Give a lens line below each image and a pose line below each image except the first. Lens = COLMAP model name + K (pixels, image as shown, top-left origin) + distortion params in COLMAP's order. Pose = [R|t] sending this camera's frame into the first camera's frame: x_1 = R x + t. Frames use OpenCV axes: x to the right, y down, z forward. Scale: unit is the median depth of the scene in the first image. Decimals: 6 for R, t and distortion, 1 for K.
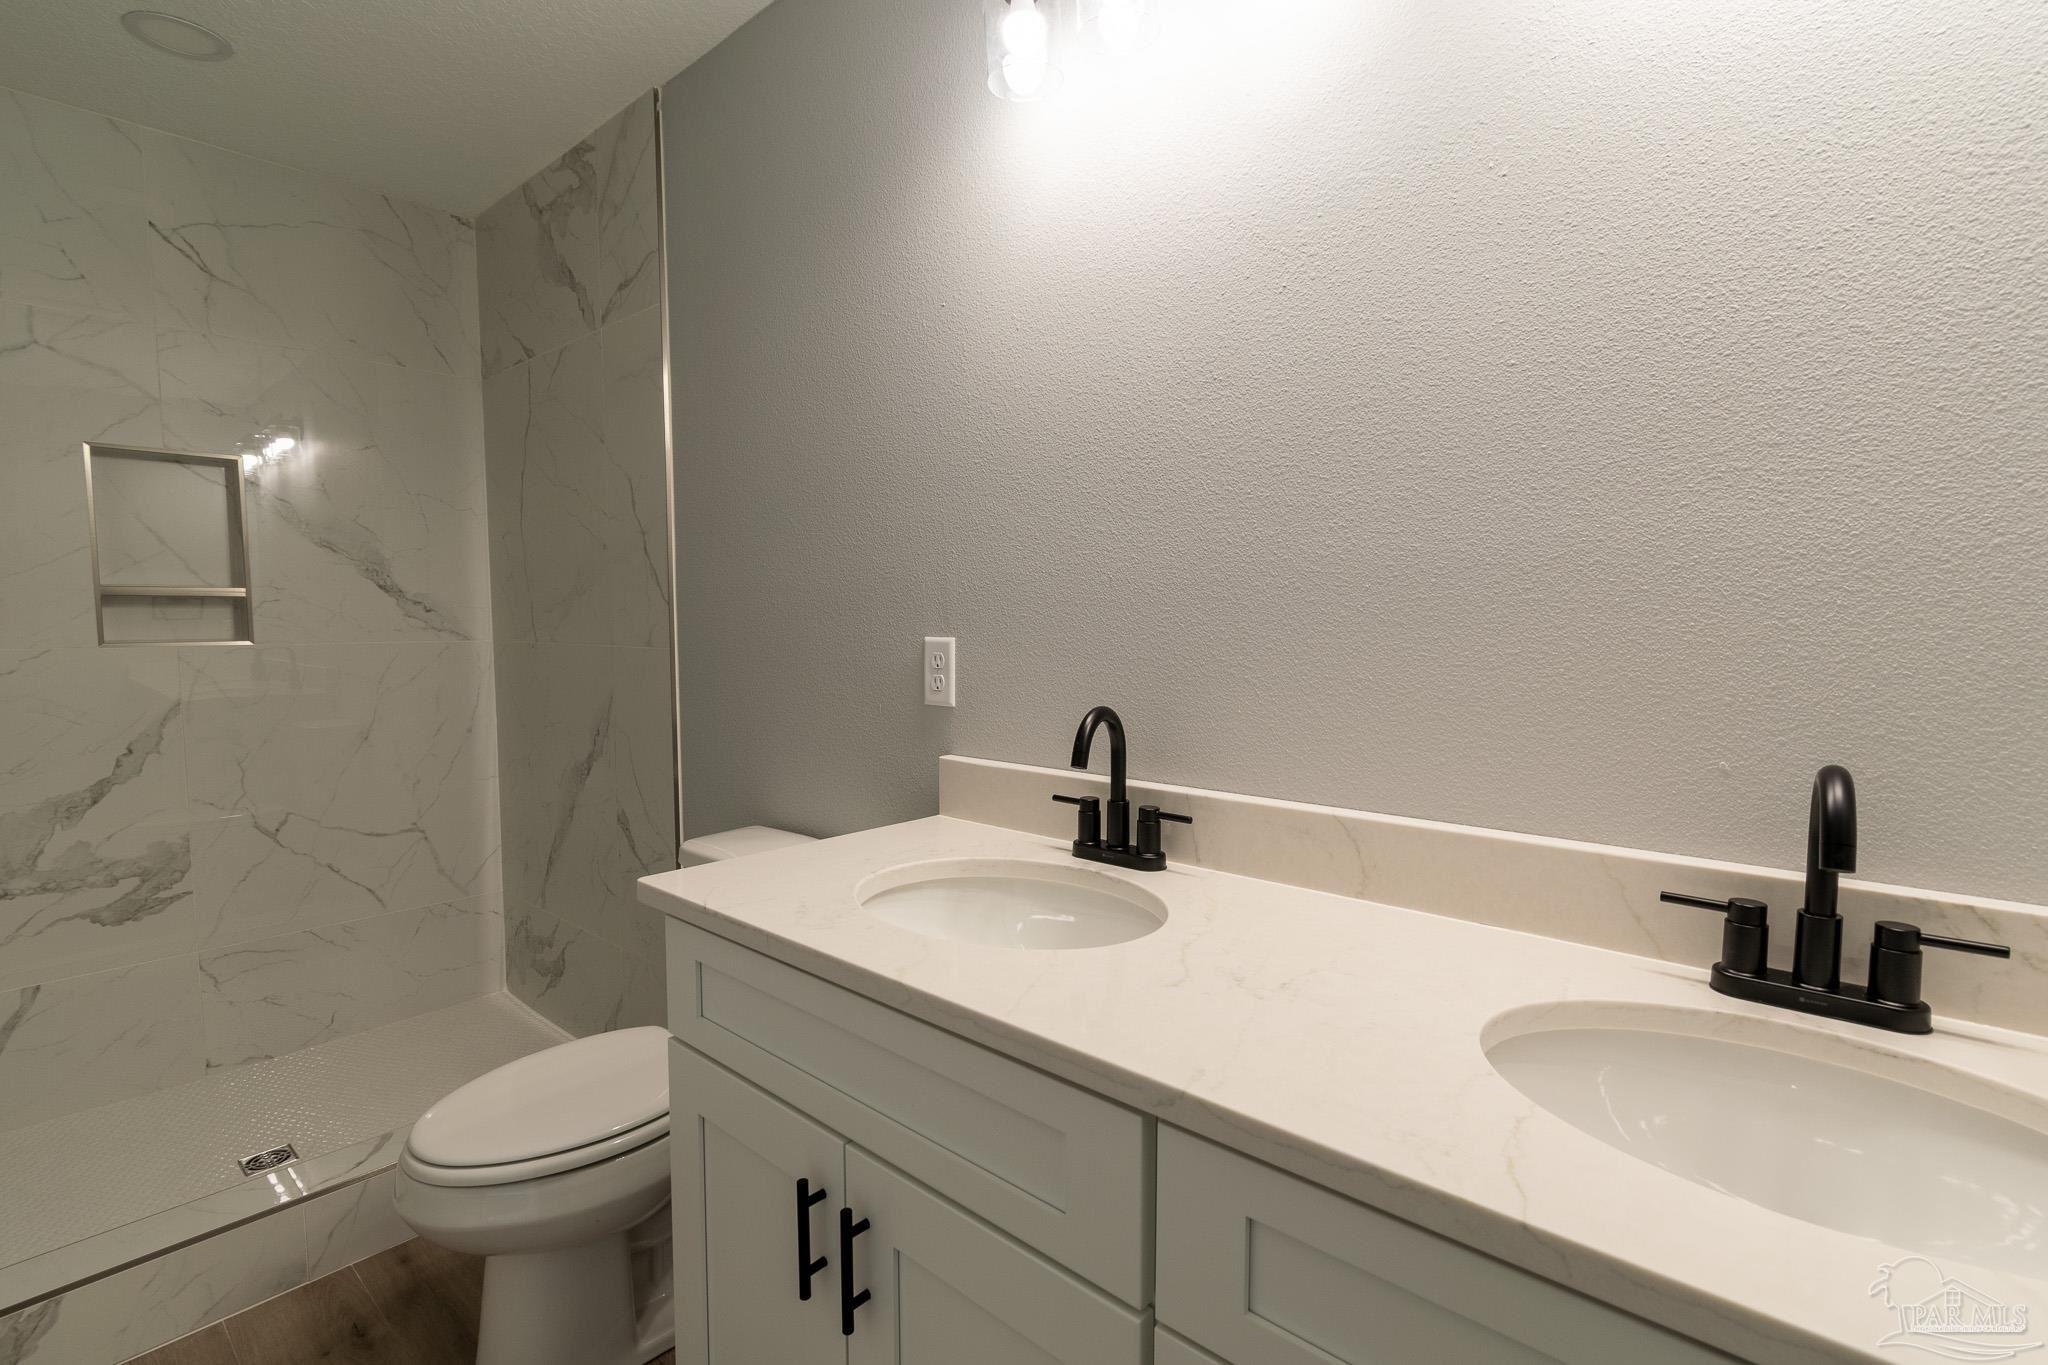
lens RADIAL K [[946.9, 0, 1015.6], [0, 946.9, 682.9], [0, 0, 1]] dist [0.002552, -0.000641]
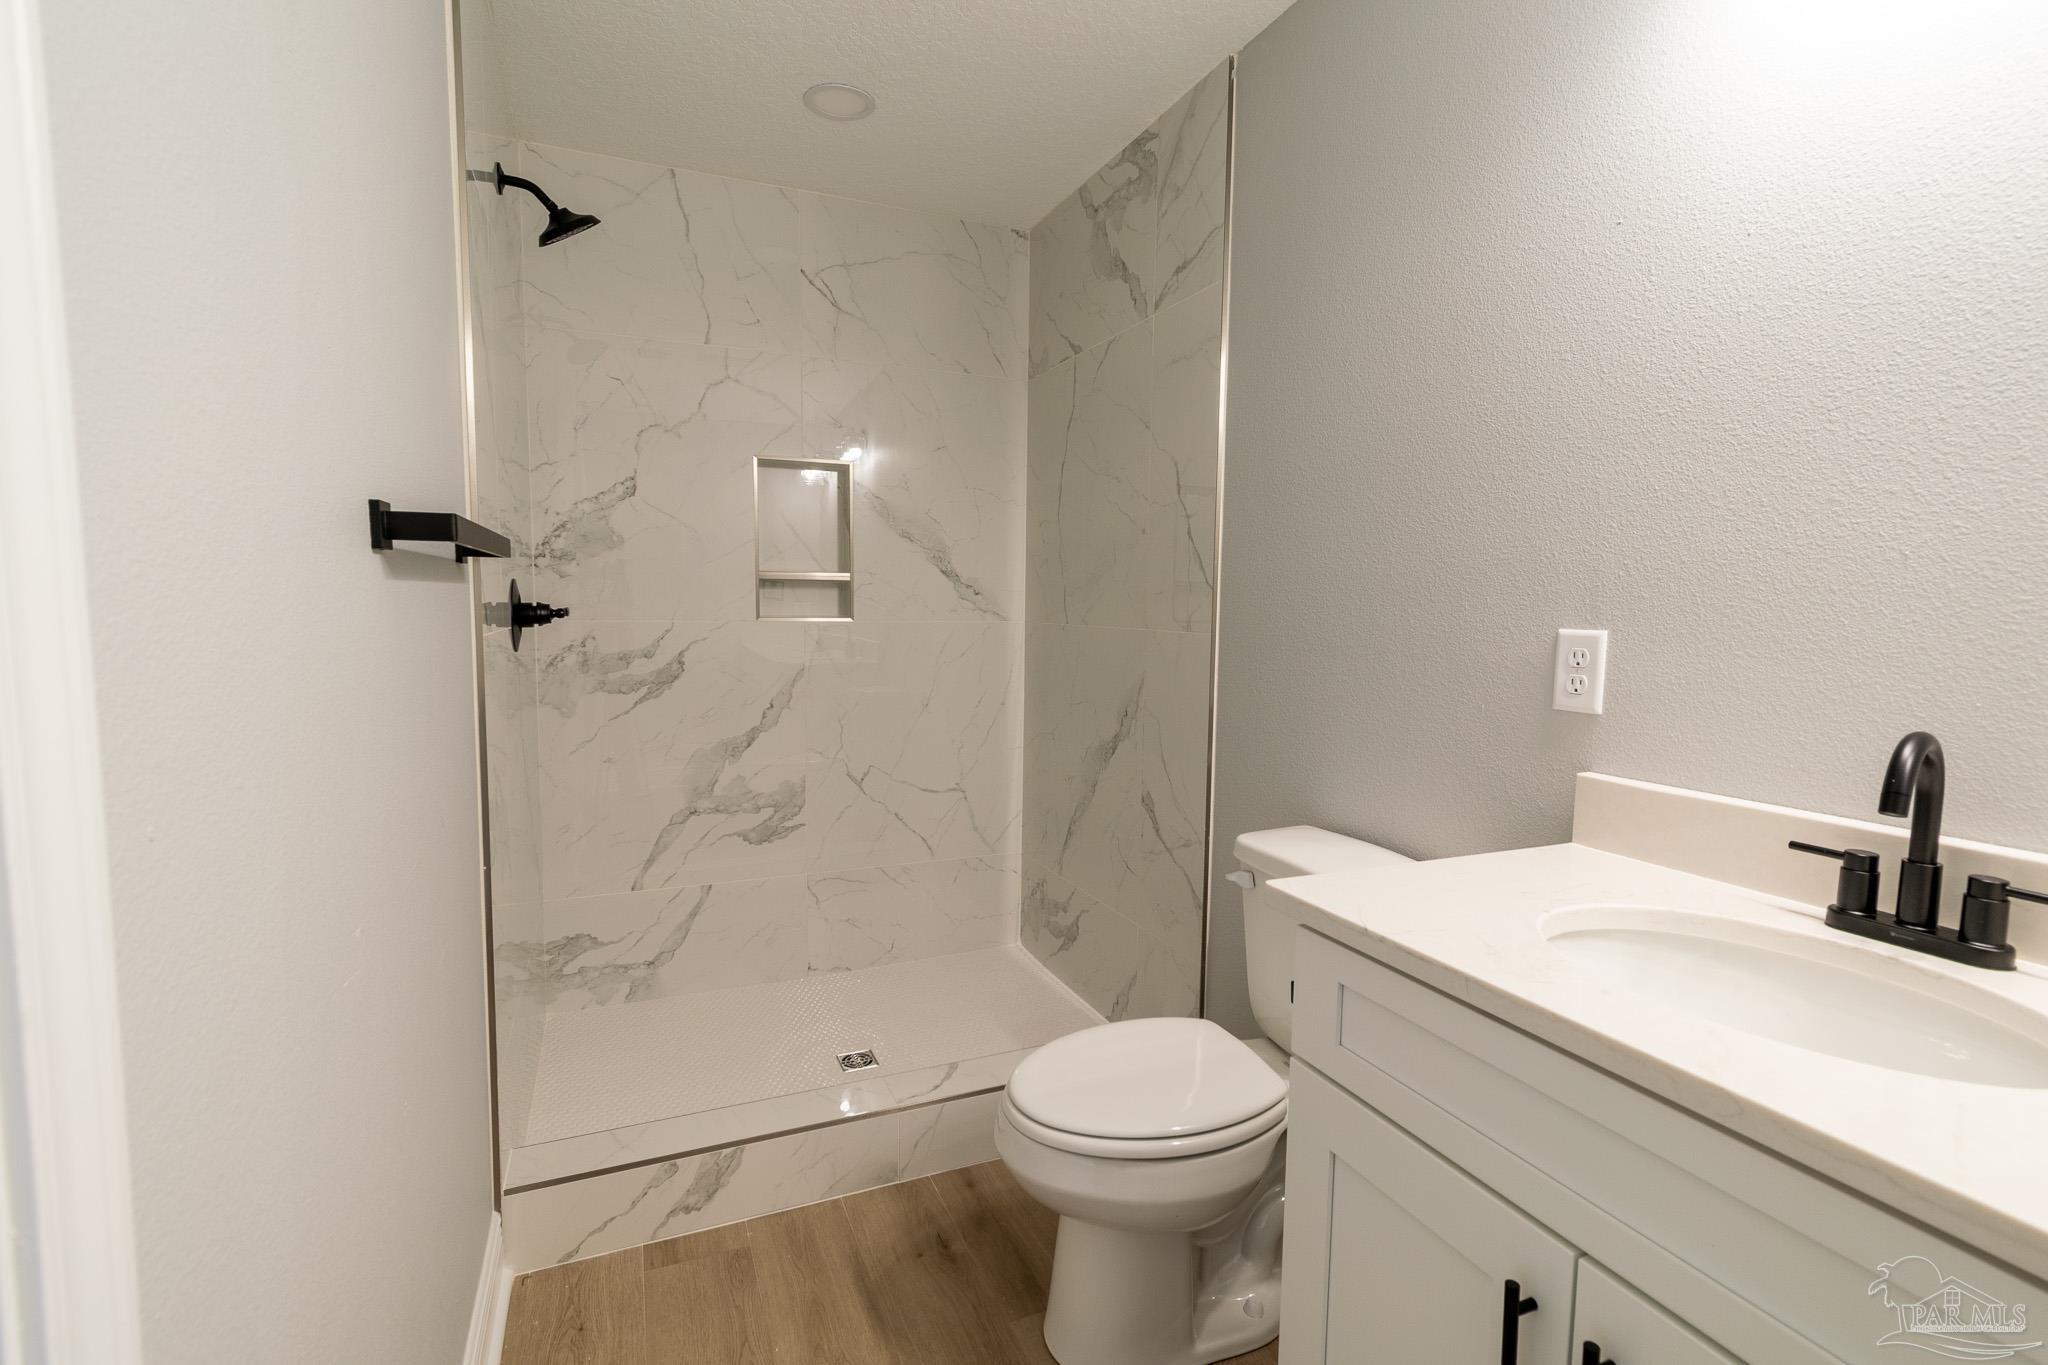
lens RADIAL K [[946.9, 0, 1023.2], [0, 946.9, 684.4], [0, 0, 1]] dist [0.002552, -0.000641]
pose [[0.902723, 0.049398, -0.427378, -0.119478], [-0.042883, 0.998771, 0.024864, -0.000135], [0.428081, -0.004118, 0.903731, 0.028792]]
